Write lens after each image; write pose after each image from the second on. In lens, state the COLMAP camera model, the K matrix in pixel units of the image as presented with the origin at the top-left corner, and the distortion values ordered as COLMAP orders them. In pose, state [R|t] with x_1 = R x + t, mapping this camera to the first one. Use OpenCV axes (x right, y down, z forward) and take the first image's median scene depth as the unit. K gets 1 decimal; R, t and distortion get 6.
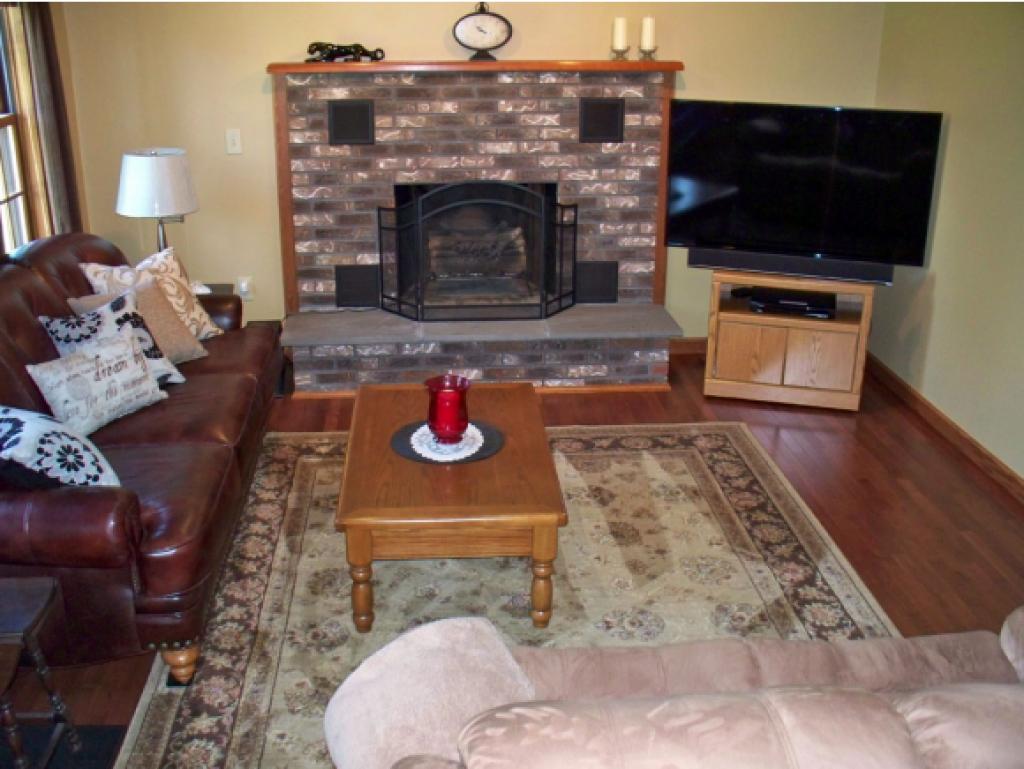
lens RADIAL K [[1054.9, 0, 512.0], [0, 1054.9, 384.5], [0, 0, 1]] dist [-0.216713, 0.247619]
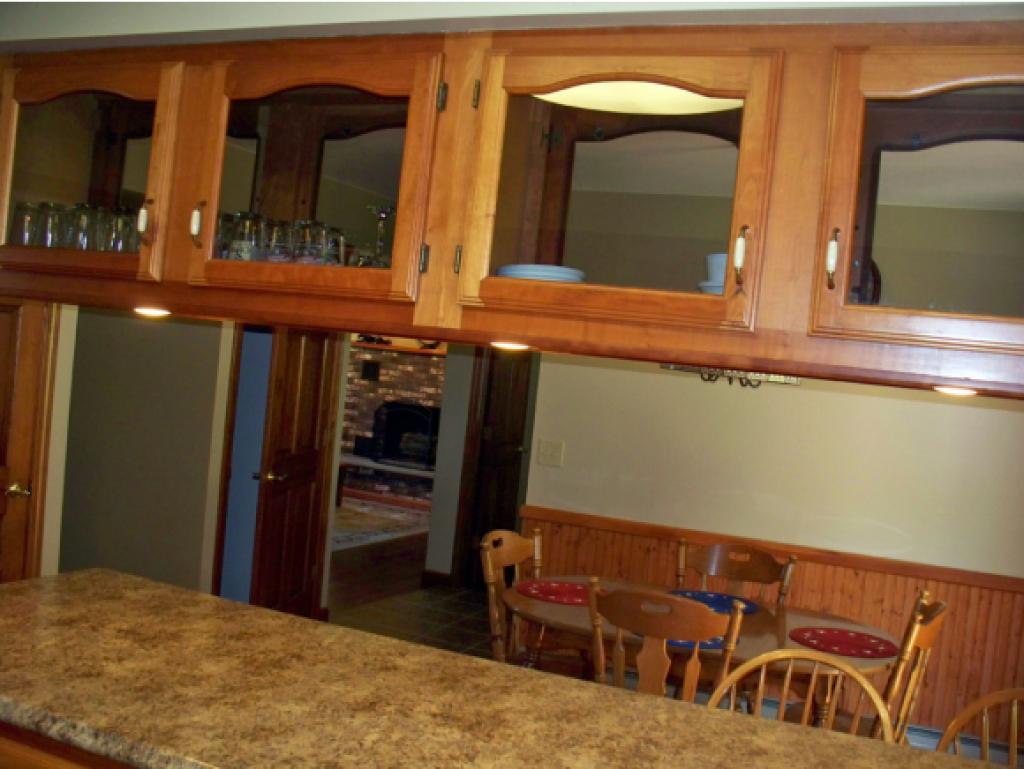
lens RADIAL K [[1054.9, 0, 512.0], [0, 1054.9, 384.5], [0, 0, 1]] dist [-0.216713, 0.247619]
pose [[0.879417, 0.099638, -0.465508, 1.133606], [-0.257108, 0.922380, -0.288288, 0.337797], [0.400651, 0.373211, 0.836775, -0.732462]]
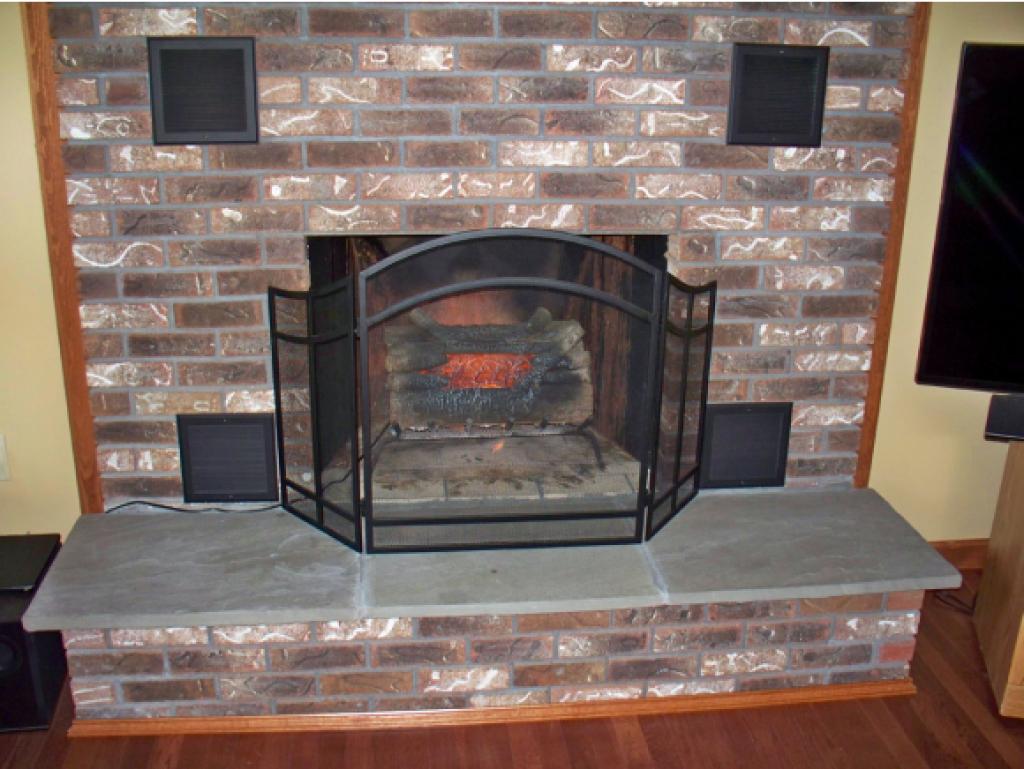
lens RADIAL K [[1054.9, 0, 512.0], [0, 1054.9, 384.5], [0, 0, 1]] dist [-0.216713, 0.247619]
pose [[0.999502, 0.003521, 0.031349, -0.040187], [-0.002986, 0.999849, -0.017107, -0.122438], [-0.031405, 0.017005, 0.999362, 0.564279]]
